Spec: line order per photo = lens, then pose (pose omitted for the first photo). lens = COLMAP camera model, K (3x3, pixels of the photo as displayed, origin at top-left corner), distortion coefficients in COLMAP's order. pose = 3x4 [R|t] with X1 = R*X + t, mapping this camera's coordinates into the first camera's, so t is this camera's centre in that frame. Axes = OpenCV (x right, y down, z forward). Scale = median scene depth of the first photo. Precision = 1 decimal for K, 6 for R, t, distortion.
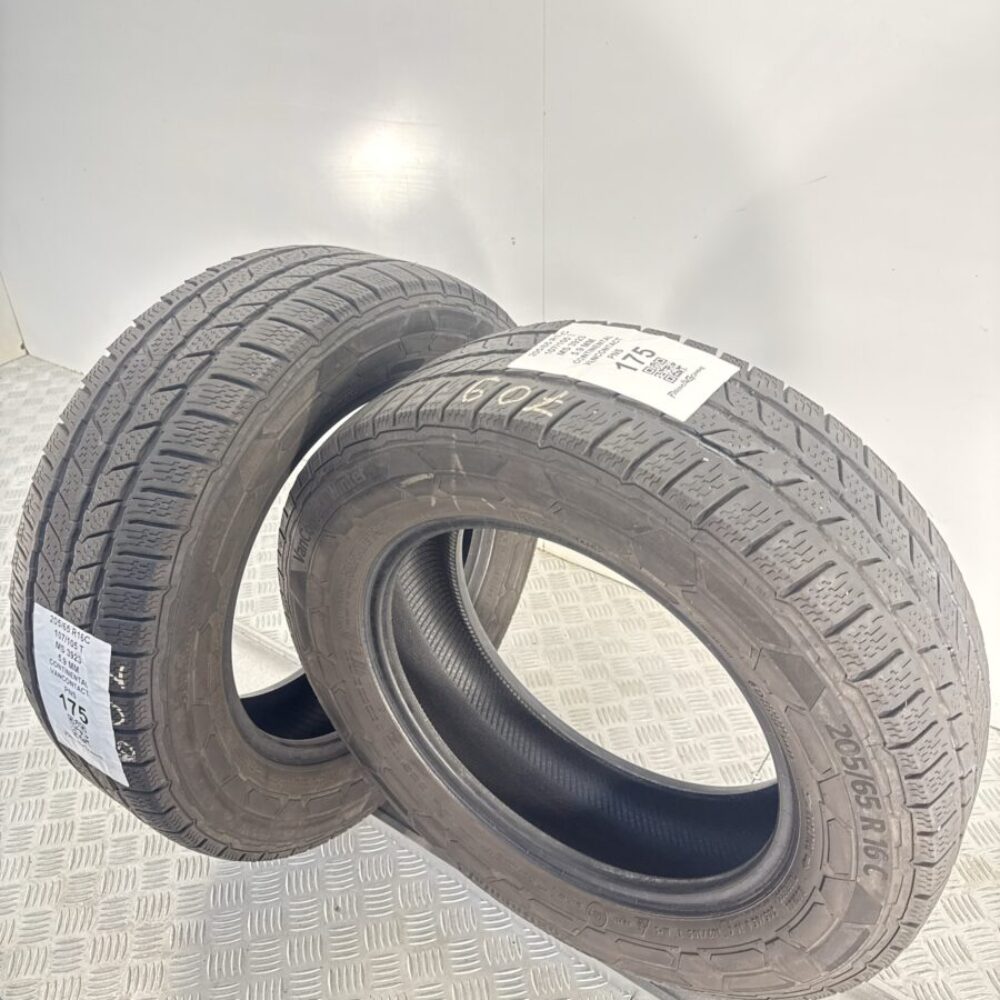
lens RADIAL K [[945.6, 0, 500.0], [0, 945.6, 500.0], [0, 0, 1]] dist [0.181398, -0.435260]
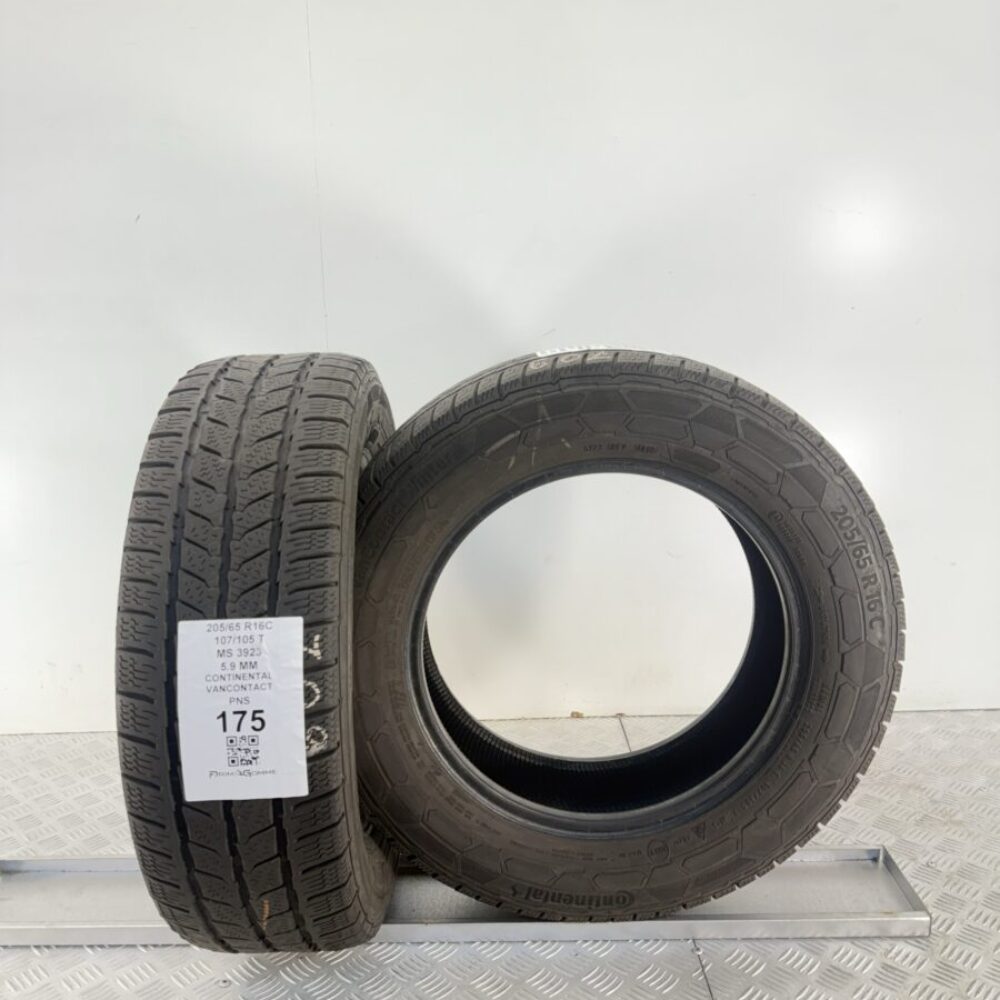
lens RADIAL K [[945.6, 0, 500.0], [0, 945.6, 500.0], [0, 0, 1]] dist [0.181398, -0.435260]
pose [[0.814205, -0.111734, 0.569724, -0.790659], [0.329592, 0.896805, -0.295146, 0.405230], [-0.477953, 0.428085, 0.767009, 0.053041]]
